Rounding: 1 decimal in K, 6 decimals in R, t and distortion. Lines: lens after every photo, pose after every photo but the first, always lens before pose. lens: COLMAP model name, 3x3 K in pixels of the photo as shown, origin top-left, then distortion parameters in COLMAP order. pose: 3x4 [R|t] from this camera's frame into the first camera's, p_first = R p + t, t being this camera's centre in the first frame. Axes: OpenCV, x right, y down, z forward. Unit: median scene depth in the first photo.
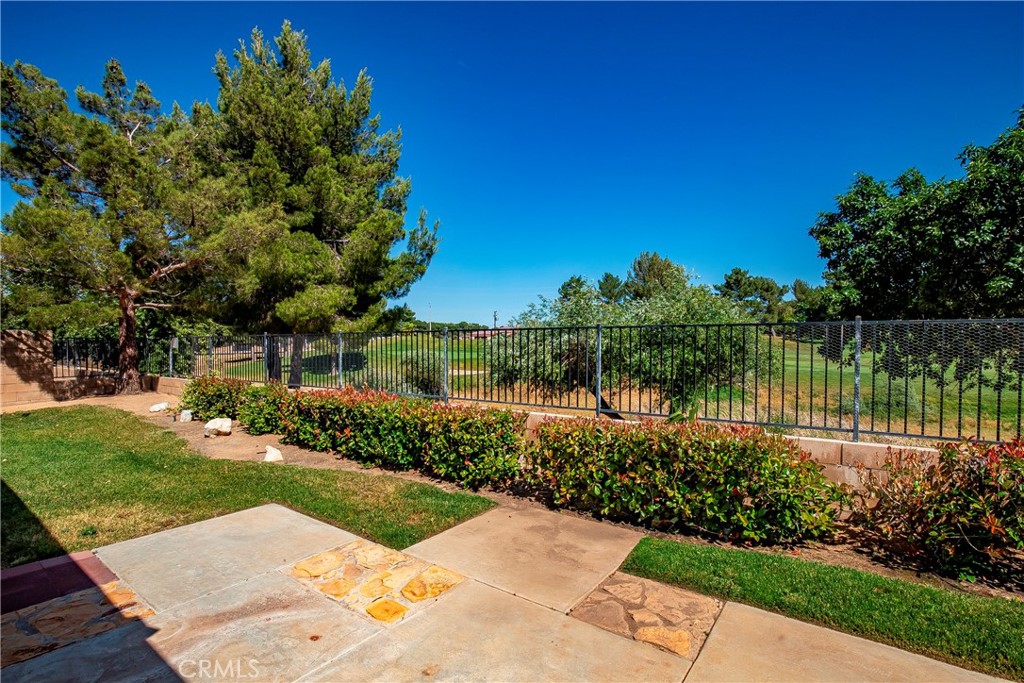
lens RADIAL K [[498.4, 0, 527.6], [0, 498.4, 343.3], [0, 0, 1]] dist [-0.010694, -0.000010]
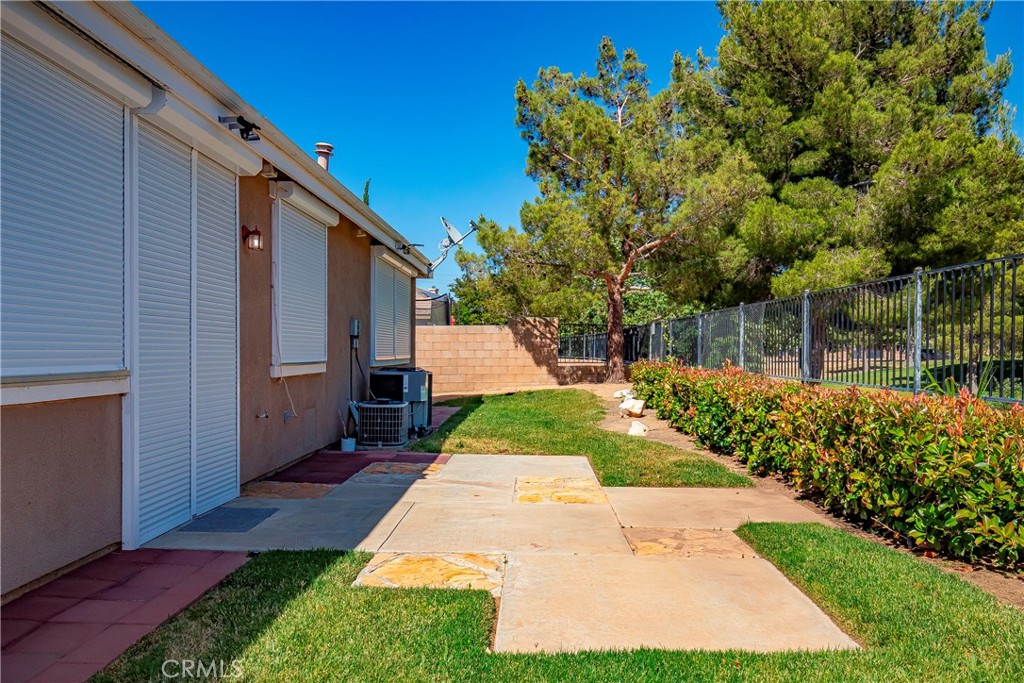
lens RADIAL K [[800.6, 0, 512.0], [0, 800.6, 341.5], [0, 0, 1]] dist [0.001783, 0.003458]
pose [[0.574291, -0.007006, -0.818621, 0.385247], [-0.004484, 0.999921, -0.011704, 0.046820], [0.818639, 0.010392, 0.574215, -0.055518]]
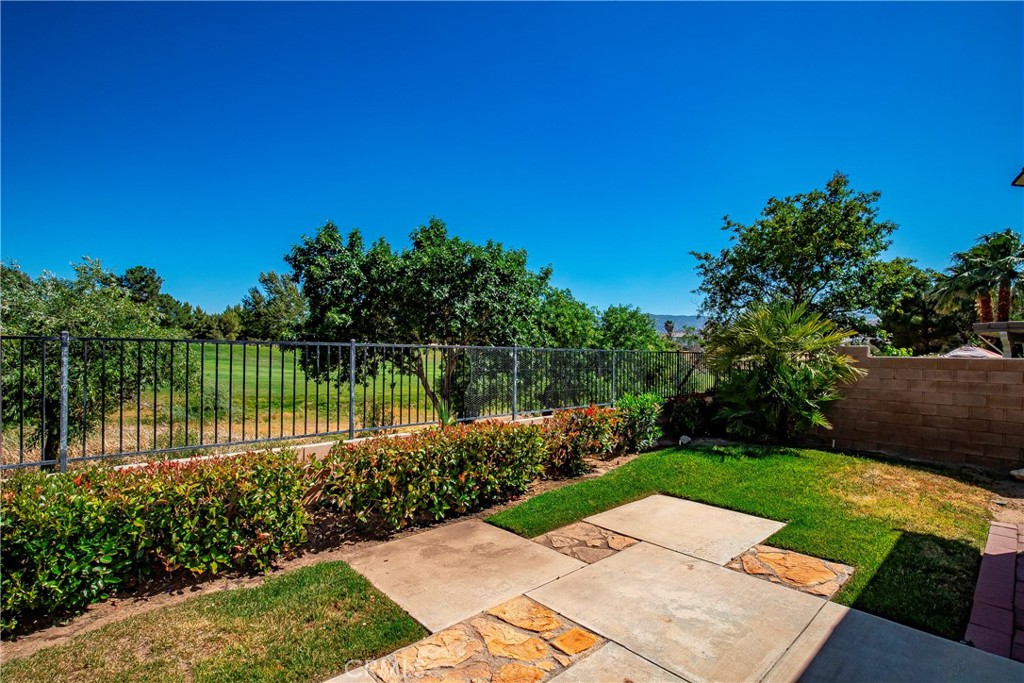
lens RADIAL K [[471.2, 0, 512.3], [0, 471.2, 346.7], [0, 0, 1]] dist [-0.023273, 0.001169]
pose [[0.205566, 0.033775, 0.978060, -0.339215], [-0.002064, 0.999417, -0.034079, 0.003694], [-0.978641, 0.004986, 0.205516, 0.267044]]
